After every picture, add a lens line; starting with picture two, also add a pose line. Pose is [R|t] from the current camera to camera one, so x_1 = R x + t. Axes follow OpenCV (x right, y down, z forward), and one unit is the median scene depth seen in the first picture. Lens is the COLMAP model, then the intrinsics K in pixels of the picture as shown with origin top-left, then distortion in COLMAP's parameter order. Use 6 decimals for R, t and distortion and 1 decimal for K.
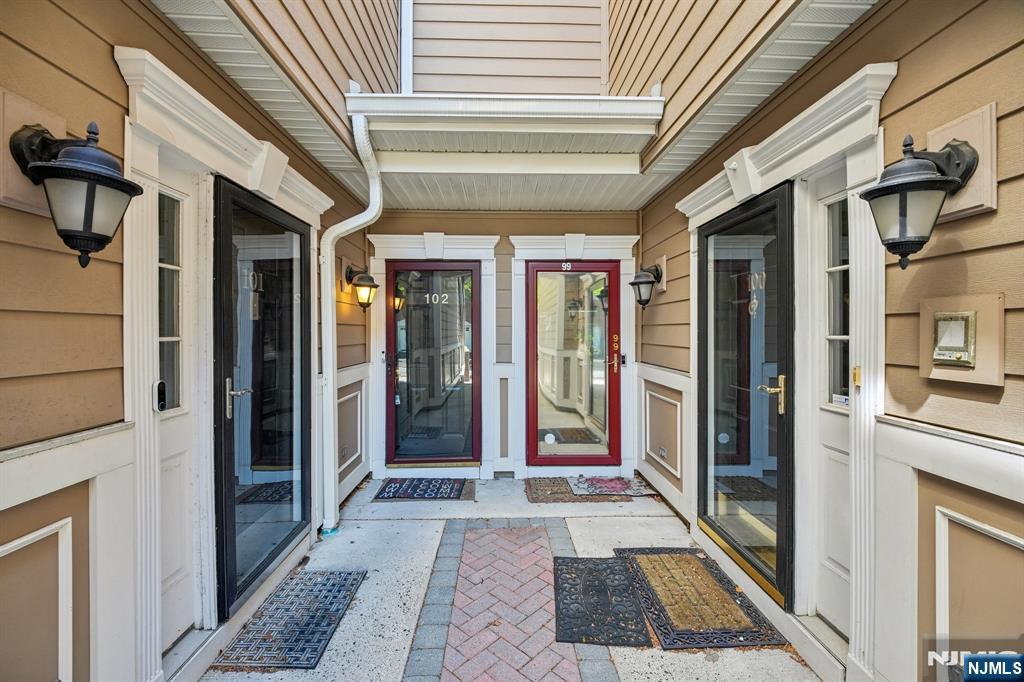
lens RADIAL K [[419.1, 0, 512.4], [0, 419.1, 336.0], [0, 0, 1]] dist [-0.000295, -0.000161]
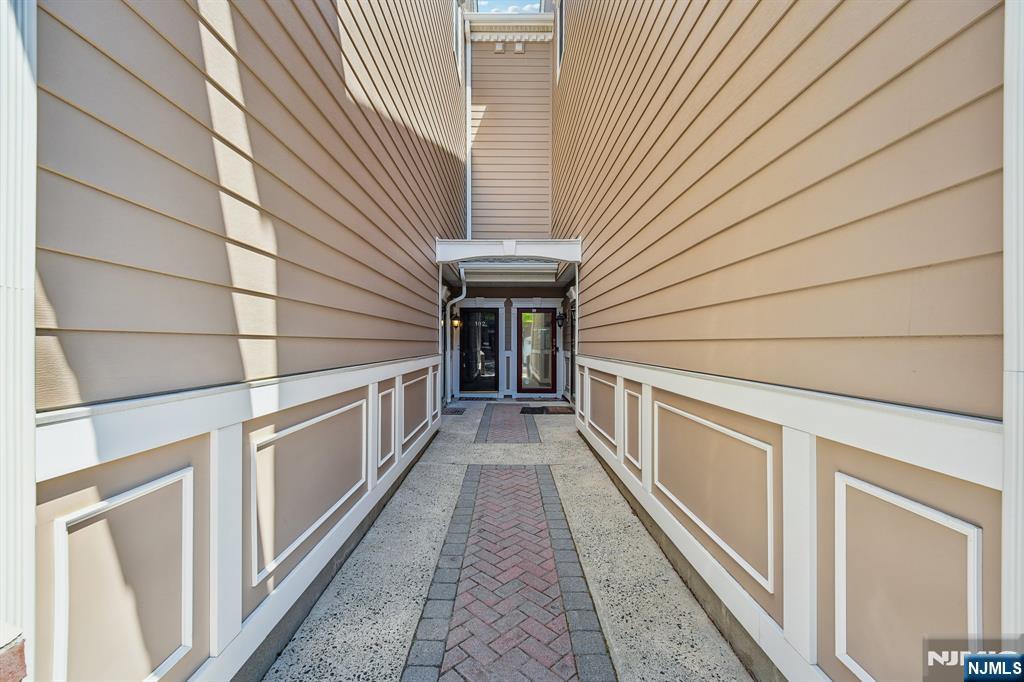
lens RADIAL K [[419.1, 0, 512.4], [0, 419.1, 336.0], [0, 0, 1]] dist [-0.000295, -0.000161]
pose [[0.999989, 0.004362, -0.001627, 0.008753], [-0.004372, 0.999972, -0.006038, -0.003461], [0.001601, 0.006045, 0.999980, -1.424398]]
